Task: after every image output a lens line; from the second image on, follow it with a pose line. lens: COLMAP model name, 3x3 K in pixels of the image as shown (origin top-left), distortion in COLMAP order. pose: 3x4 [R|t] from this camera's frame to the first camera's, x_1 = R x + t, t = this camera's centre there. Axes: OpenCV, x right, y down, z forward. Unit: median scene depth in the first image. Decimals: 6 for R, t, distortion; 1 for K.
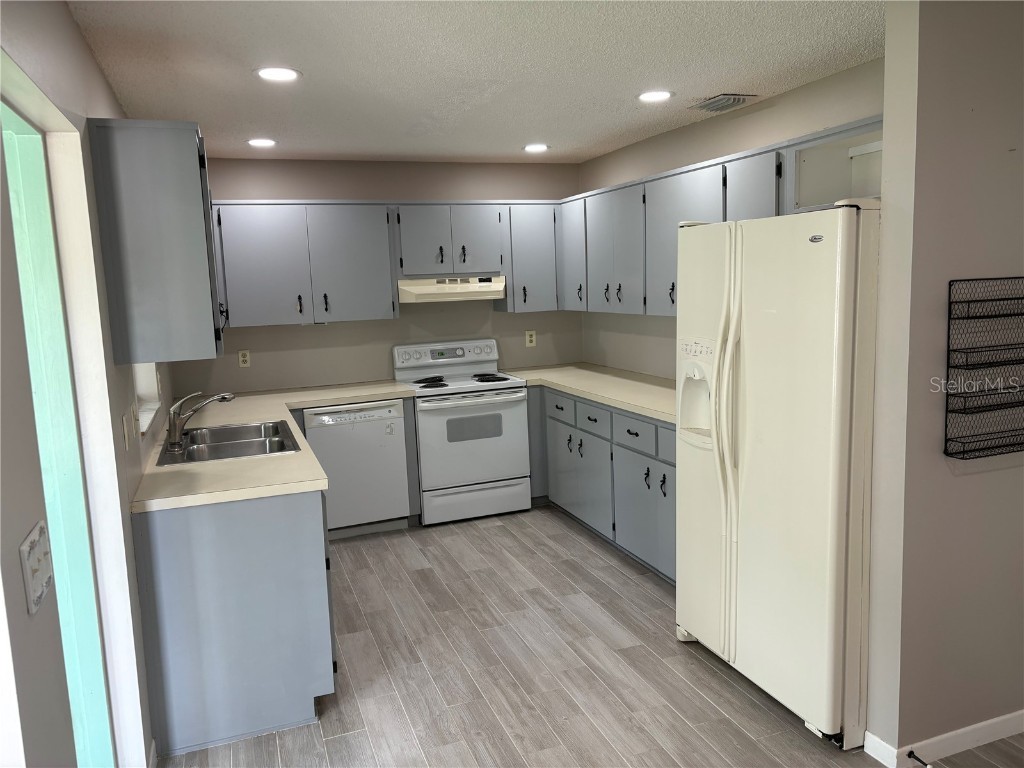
lens RADIAL K [[781.2, 0, 513.7], [0, 781.2, 382.1], [0, 0, 1]] dist [0.043514, -0.020743]
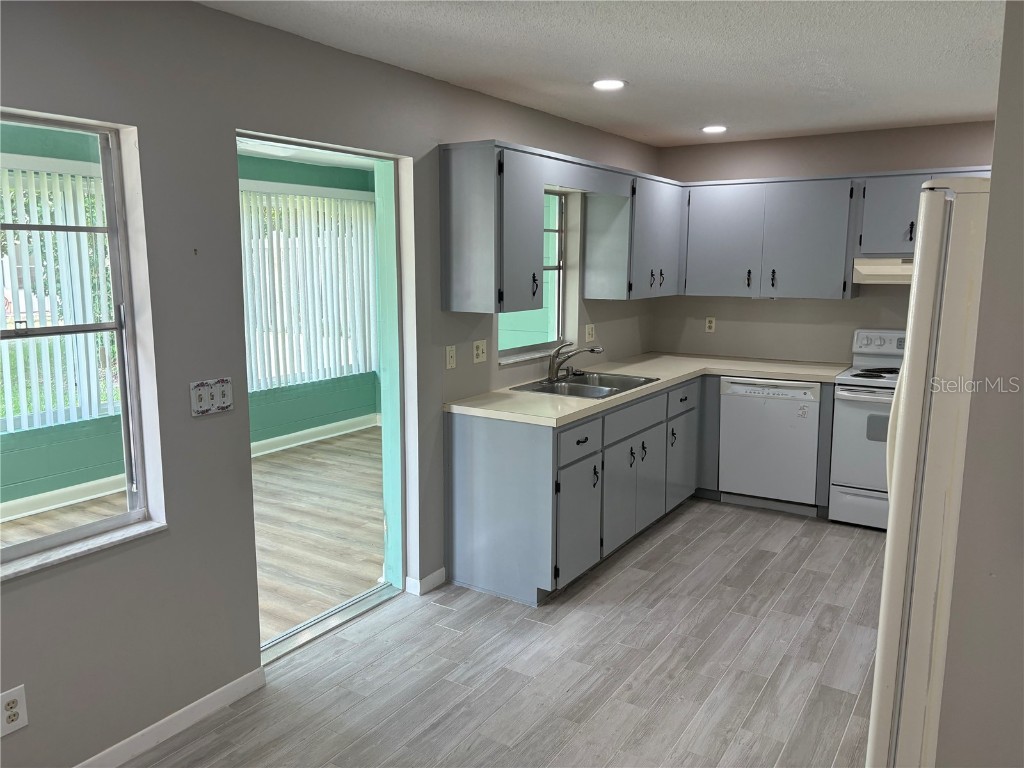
lens RADIAL K [[781.2, 0, 513.7], [0, 781.2, 383.0], [0, 0, 1]] dist [0.043514, -0.020743]
pose [[0.599192, 0.163043, -0.783828, 0.411660], [-0.132936, 0.985715, 0.103415, -0.029852], [0.789492, 0.042233, 0.612306, 0.118926]]
